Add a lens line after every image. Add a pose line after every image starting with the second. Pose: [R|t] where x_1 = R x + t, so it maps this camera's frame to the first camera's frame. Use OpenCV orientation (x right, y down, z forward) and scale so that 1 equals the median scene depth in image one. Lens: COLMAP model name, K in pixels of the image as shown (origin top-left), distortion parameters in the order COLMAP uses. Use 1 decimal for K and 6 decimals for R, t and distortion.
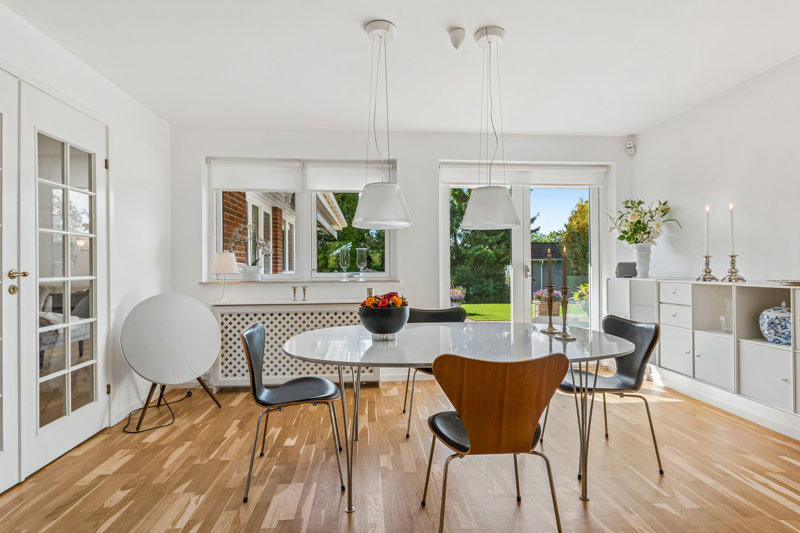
lens RADIAL K [[427.0, 0, 403.6], [0, 427.0, 269.7], [0, 0, 1]] dist [0.001809, 0.000088]
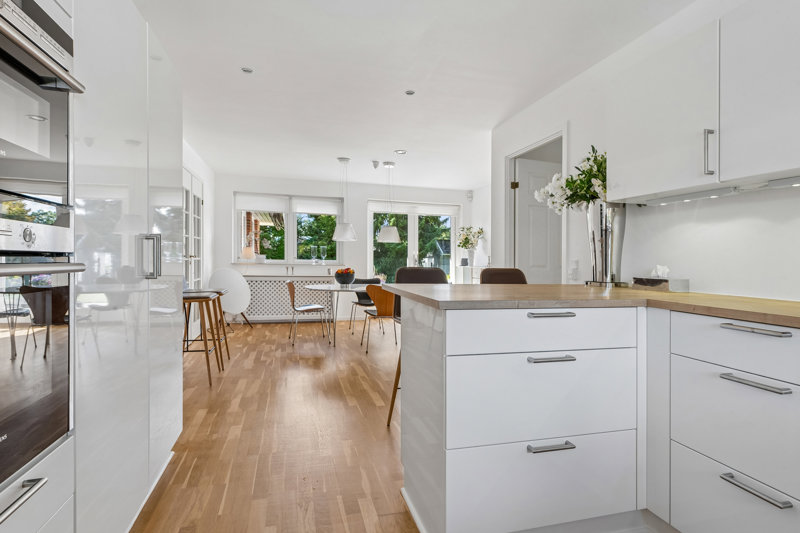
lens RADIAL K [[427.0, 0, 403.7], [0, 427.0, 264.4], [0, 0, 1]] dist [0.001809, 0.000088]
pose [[0.984902, 0.023326, 0.171535, -0.073672], [-0.025774, 0.999595, 0.012063, -0.005392], [-0.171184, -0.016302, 0.985104, -0.855971]]
